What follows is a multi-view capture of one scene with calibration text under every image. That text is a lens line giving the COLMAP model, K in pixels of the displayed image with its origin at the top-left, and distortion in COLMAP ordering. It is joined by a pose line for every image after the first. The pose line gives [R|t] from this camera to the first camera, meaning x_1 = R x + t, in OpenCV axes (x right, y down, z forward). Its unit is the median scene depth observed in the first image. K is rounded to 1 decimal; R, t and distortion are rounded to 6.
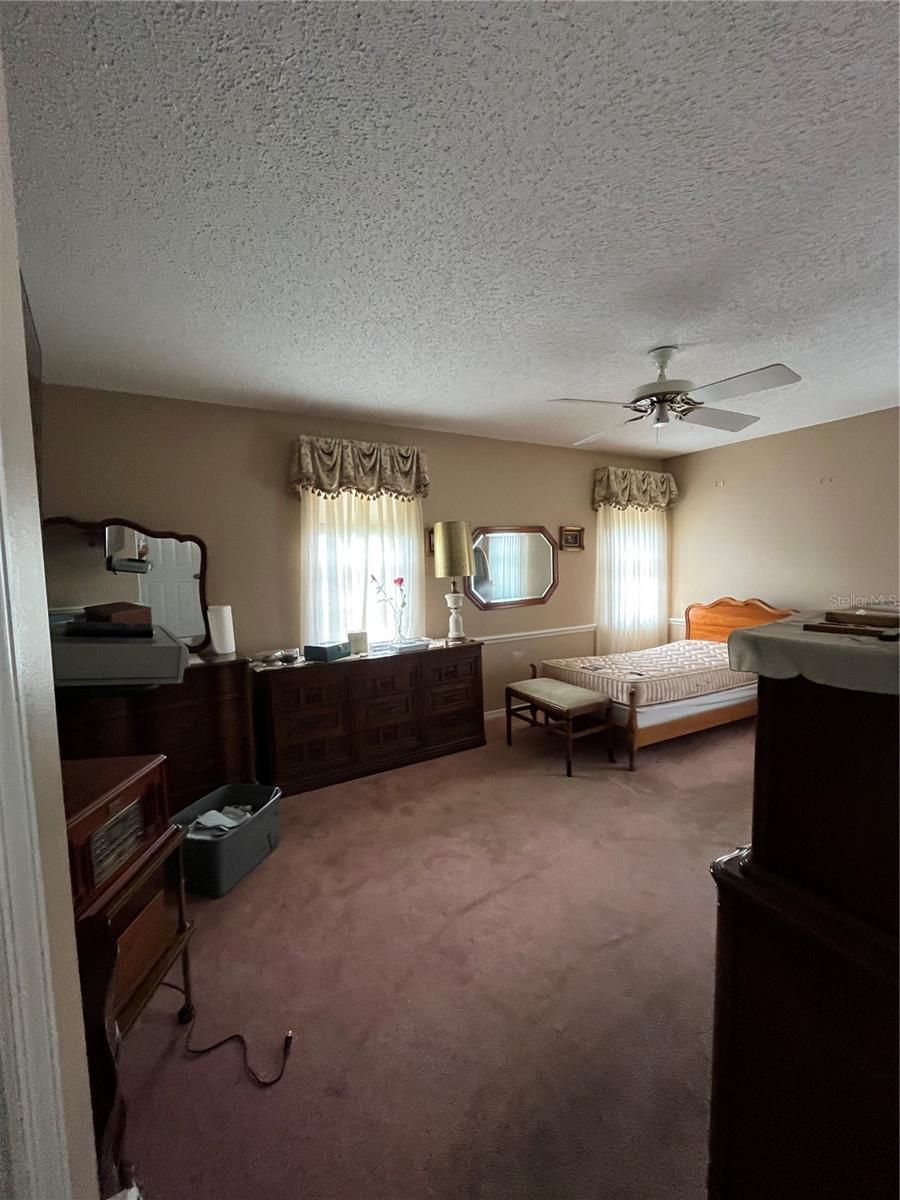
lens RADIAL K [[488.7, 0, 450.2], [0, 488.7, 597.6], [0, 0, 1]] dist [-0.002301, 0.000088]
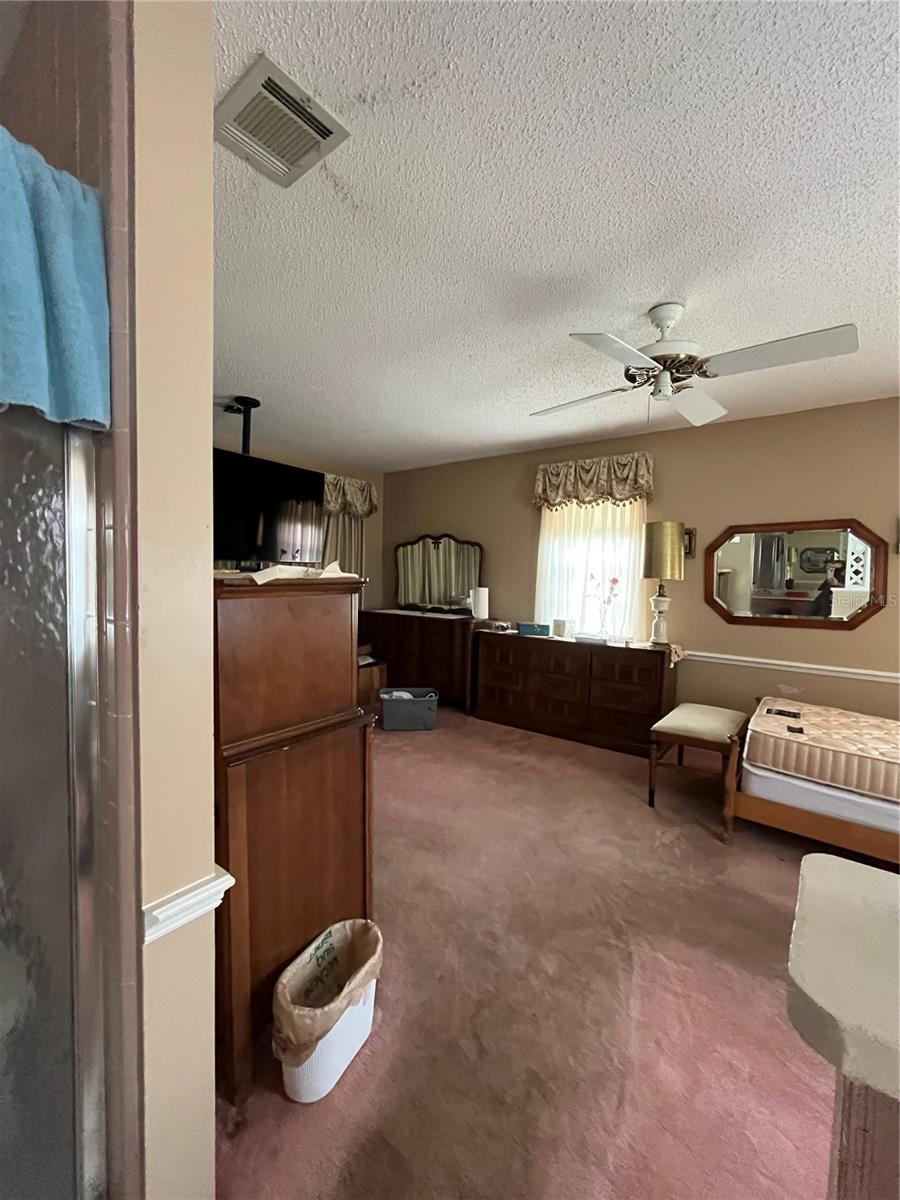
lens RADIAL K [[488.7, 0, 449.8], [0, 488.7, 597.3], [0, 0, 1]] dist [-0.002301, 0.000088]
pose [[0.391407, 0.085240, -0.916261, 0.787981], [-0.098142, 0.993888, 0.050537, -0.017696], [0.914969, 0.070143, 0.397381, 0.257552]]
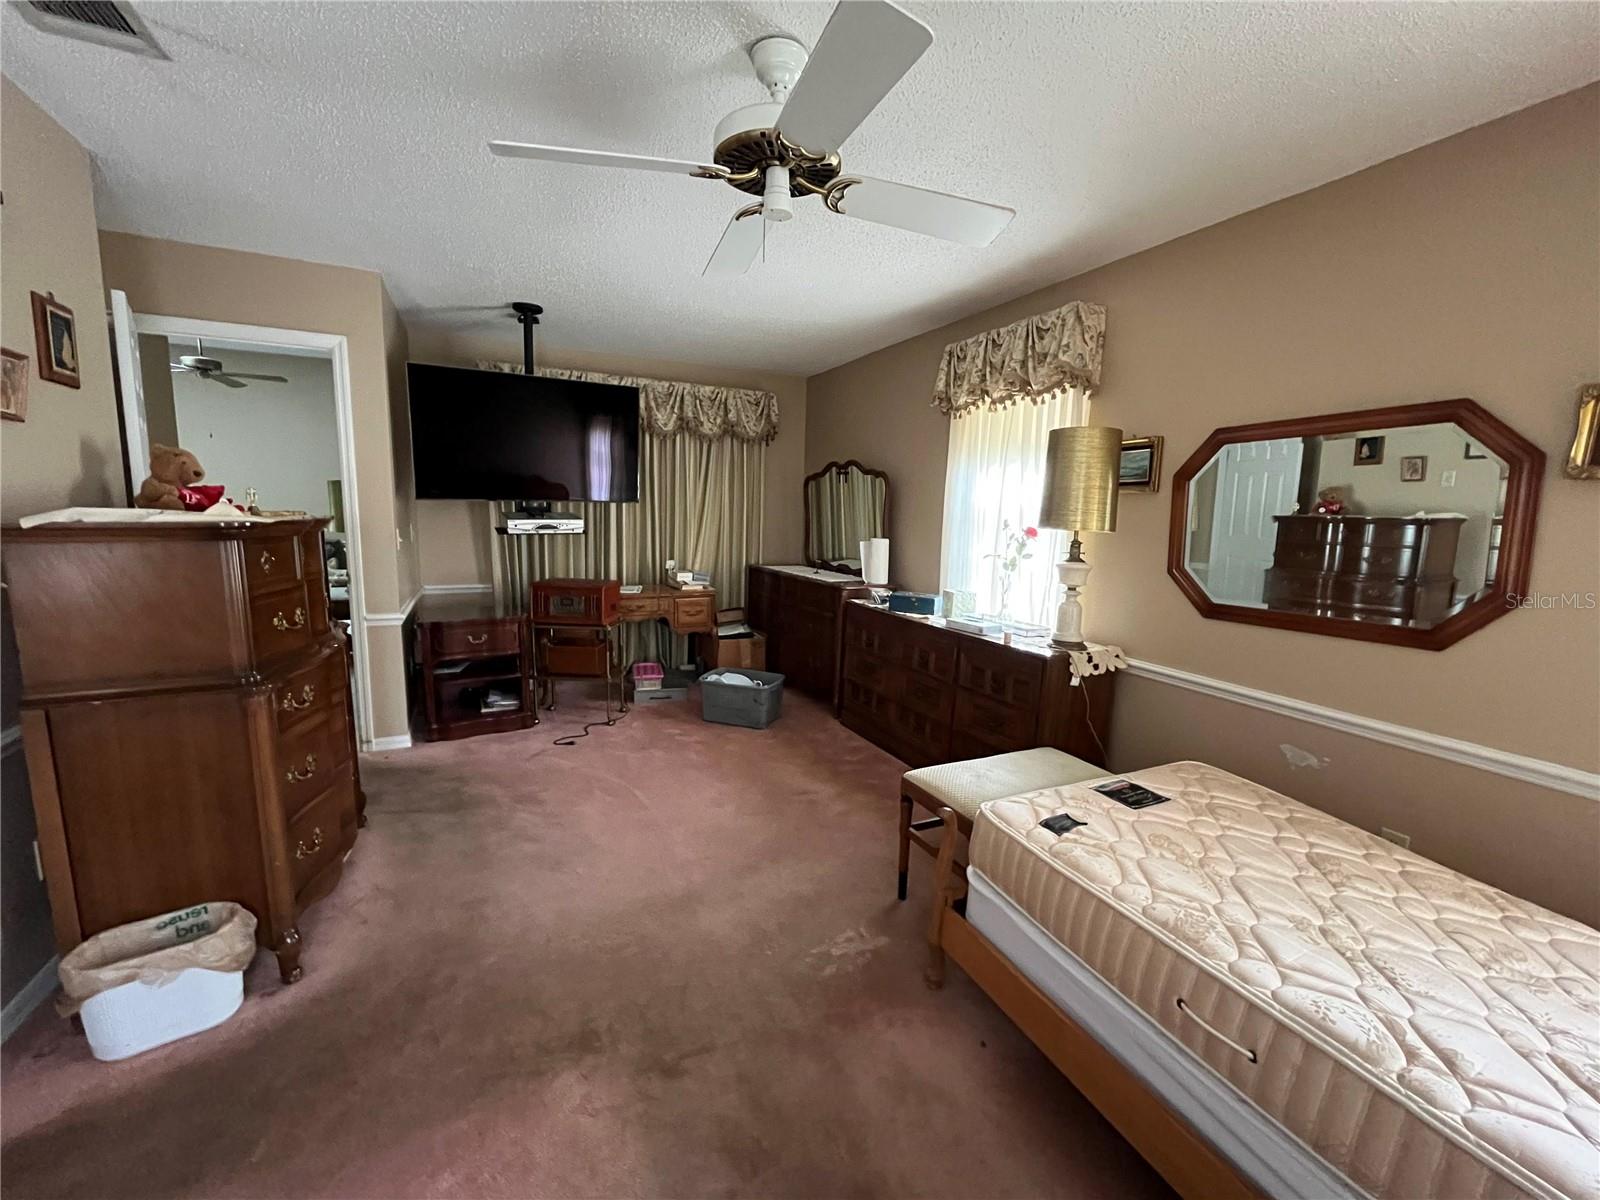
lens RADIAL K [[651.6, 0, 797.8], [0, 651.6, 598.4], [0, 0, 1]] dist [-0.002301, 0.000088]
pose [[-0.069576, 0.167080, -0.983485, 0.820931], [-0.093187, 0.980475, 0.173161, -0.072019], [0.993215, 0.103695, -0.052648, 0.794879]]
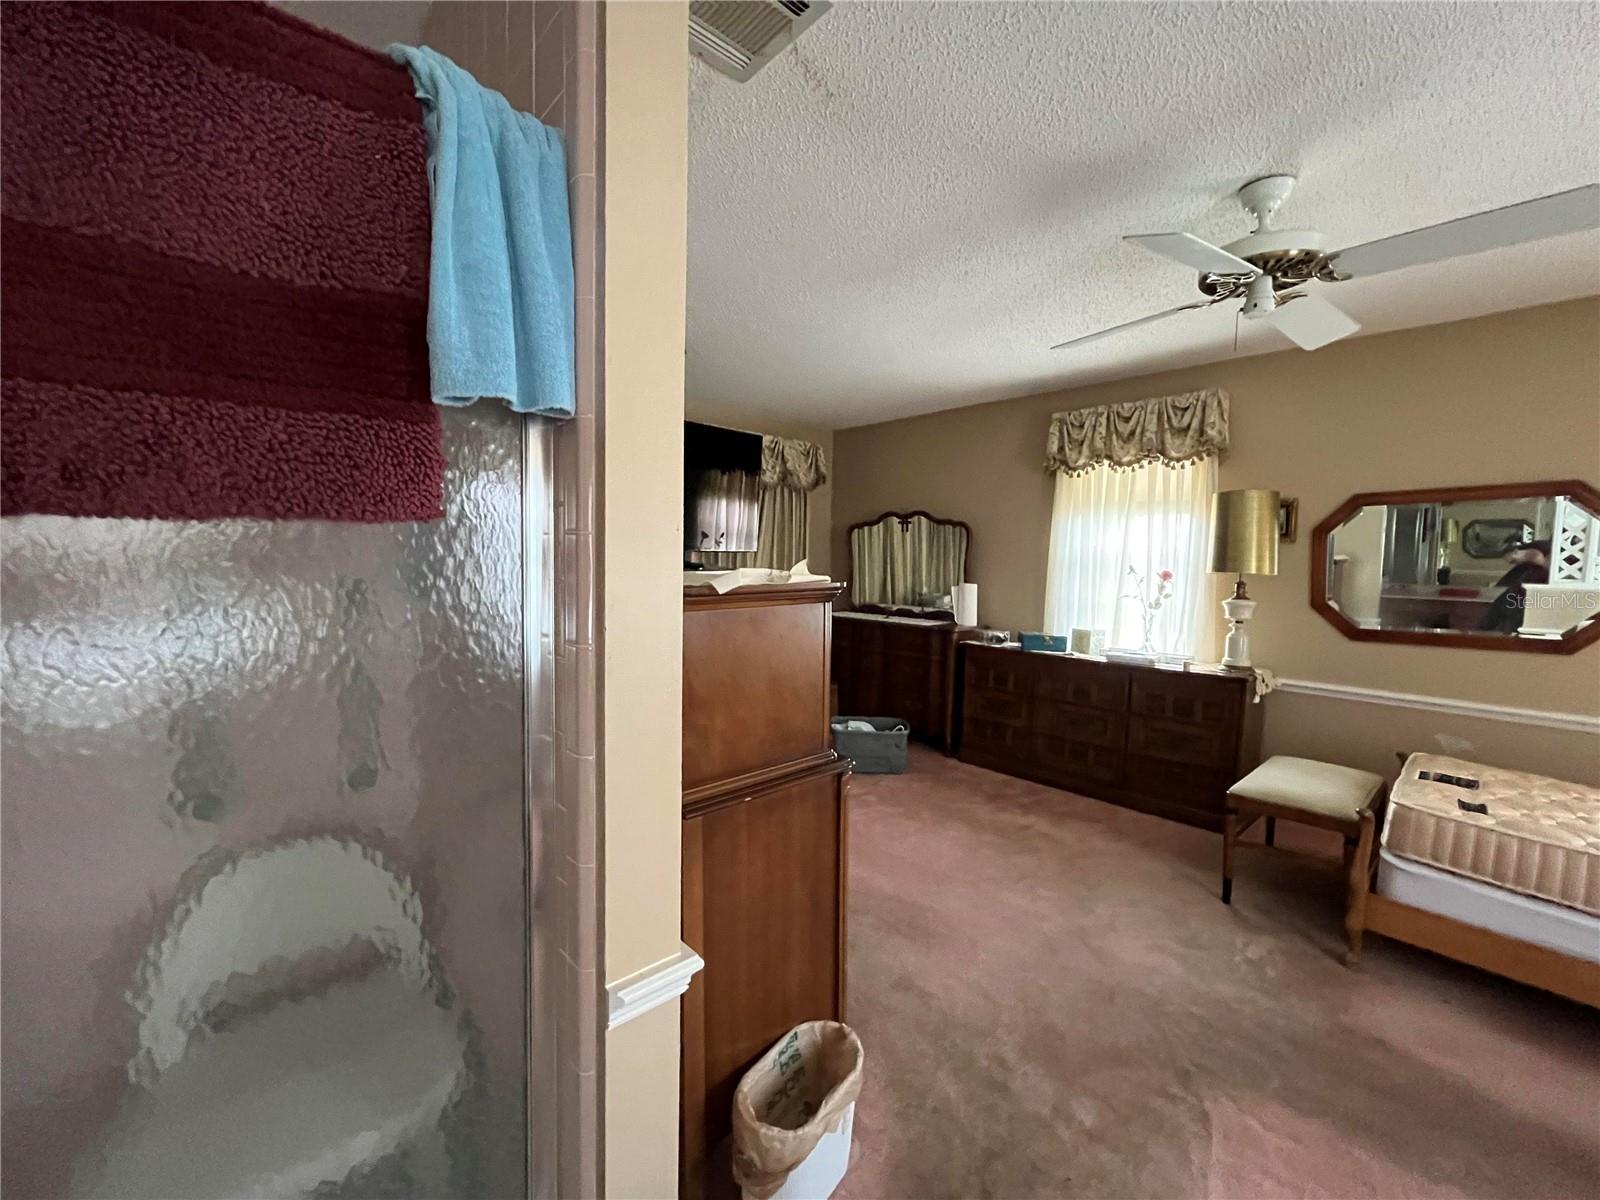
lens RADIAL K [[651.6, 0, 797.8], [0, 651.6, 598.0], [0, 0, 1]] dist [-0.002301, 0.000088]
pose [[0.229724, 0.097303, -0.968380, 0.784754], [-0.093716, 0.992578, 0.077503, -0.025505], [0.968733, 0.072948, 0.237138, 0.228325]]
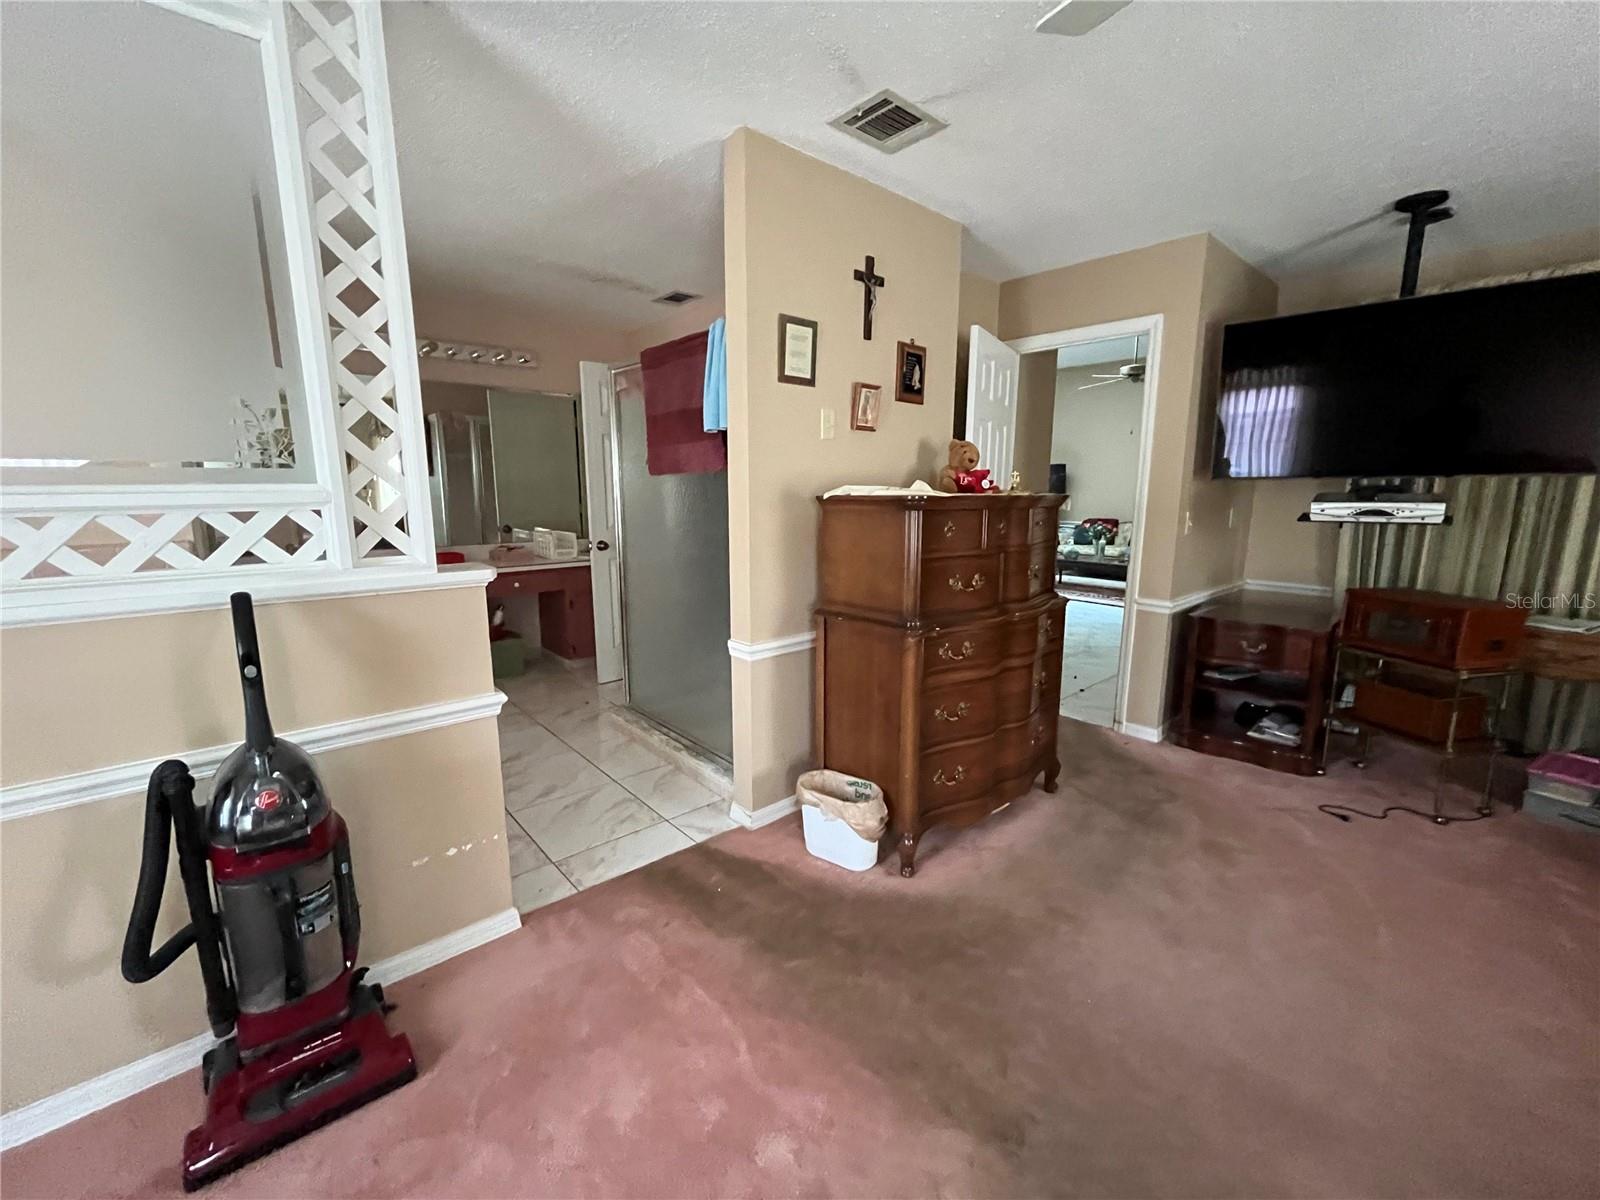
lens RADIAL K [[651.6, 0, 805.2], [0, 651.6, 599.3], [0, 0, 1]] dist [-0.002301, 0.000088]
pose [[-0.976537, 0.064137, -0.205575, 0.596706], [0.011558, 0.968852, 0.247369, -0.061860], [0.215038, 0.239189, -0.946862, 0.913072]]
